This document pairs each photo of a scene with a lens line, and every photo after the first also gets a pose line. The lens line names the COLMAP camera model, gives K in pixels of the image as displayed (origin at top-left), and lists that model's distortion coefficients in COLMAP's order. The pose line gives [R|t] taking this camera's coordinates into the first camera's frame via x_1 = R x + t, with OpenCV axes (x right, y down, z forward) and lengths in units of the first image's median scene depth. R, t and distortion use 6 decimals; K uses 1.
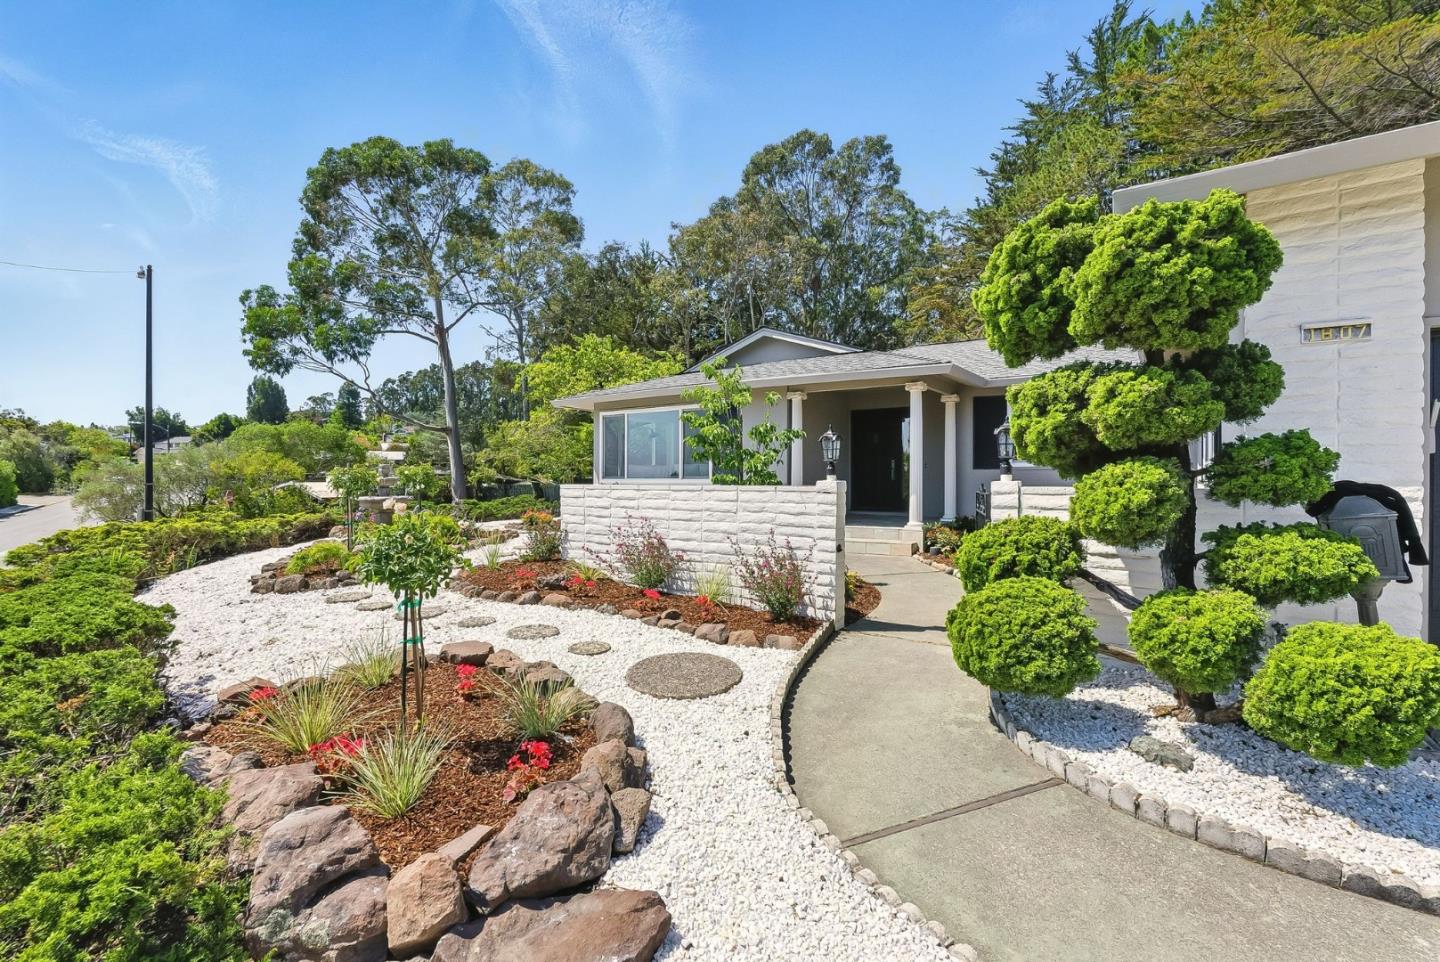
lens RADIAL K [[630.3, 0, 720.0], [0, 630.3, 481.0], [0, 0, 1]] dist [-0.005375, -0.000071]
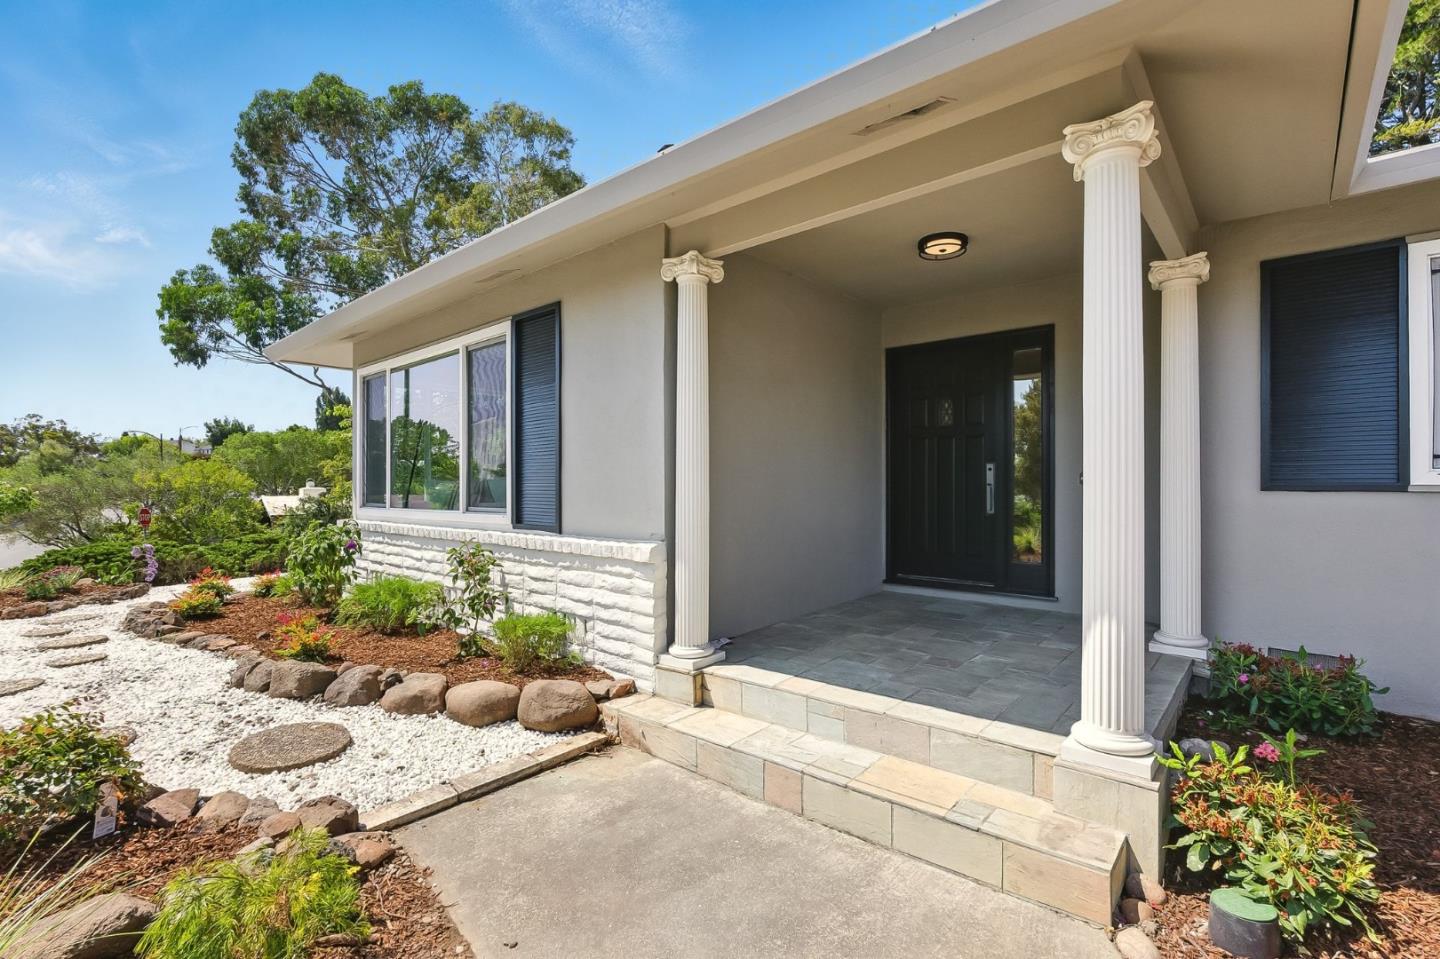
lens RADIAL K [[653.7, 0, 720.0], [0, 653.7, 479.5], [0, 0, 1]] dist [-0.017986, 0.000106]
pose [[0.994452, -0.002547, -0.105159, 0.048981], [0.000841, 0.999867, -0.016261, -0.005768], [0.105187, 0.016082, 0.994322, 0.190085]]
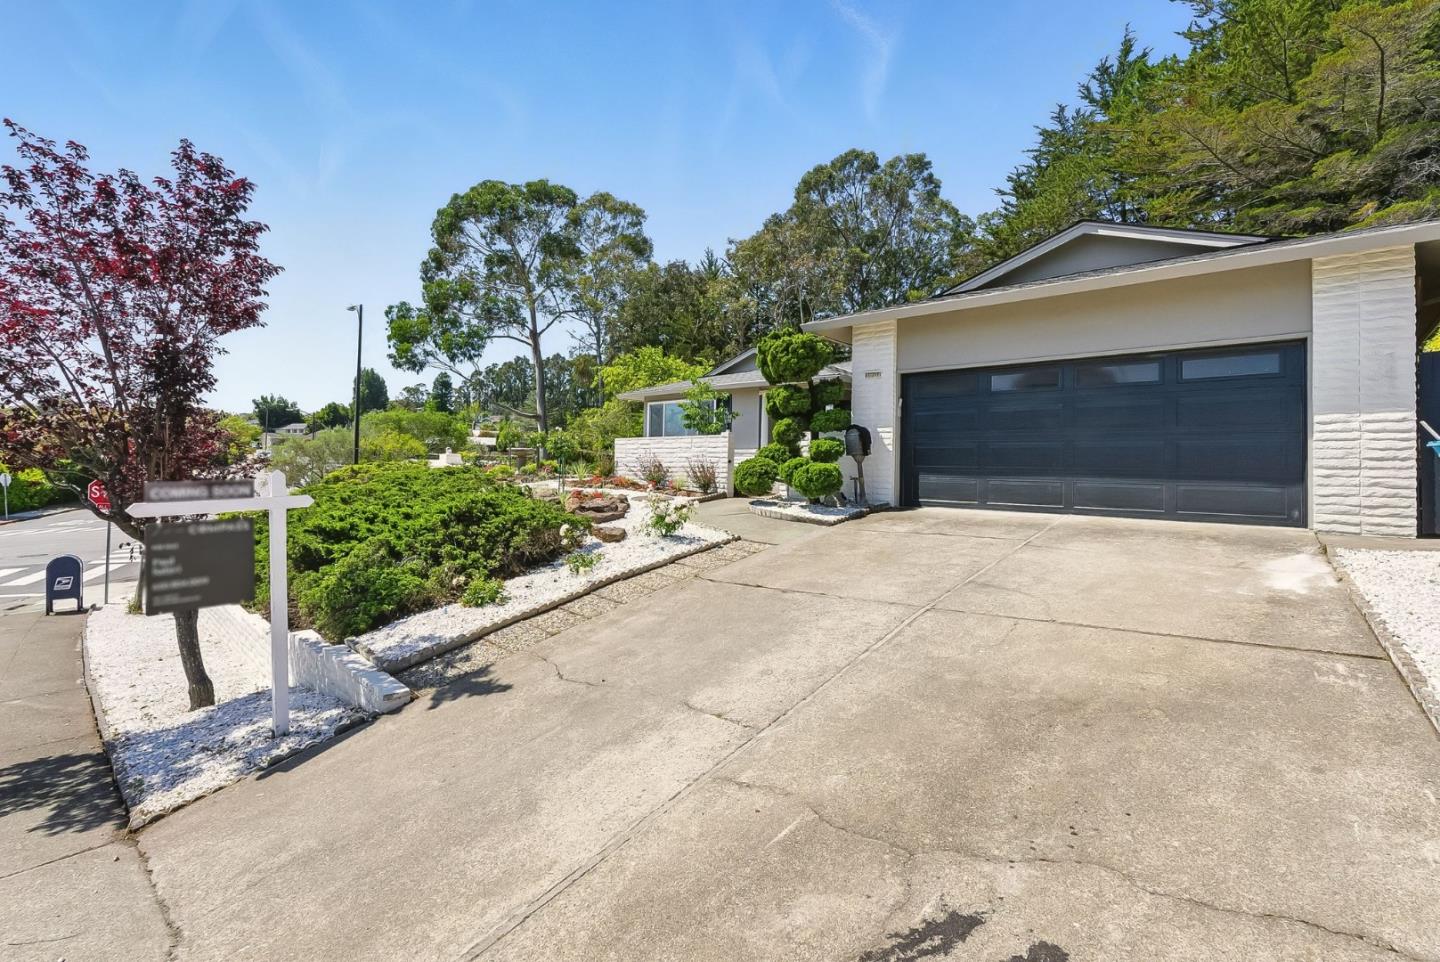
lens RADIAL K [[642.8, 0, 718.0], [0, 642.8, 464.9], [0, 0, 1]] dist [-0.002717, -0.000065]
pose [[0.992740, 0.018102, -0.118912, 0.057224], [-0.019891, 0.999706, -0.013869, 0.020449], [0.118626, 0.016133, 0.992808, -0.177902]]
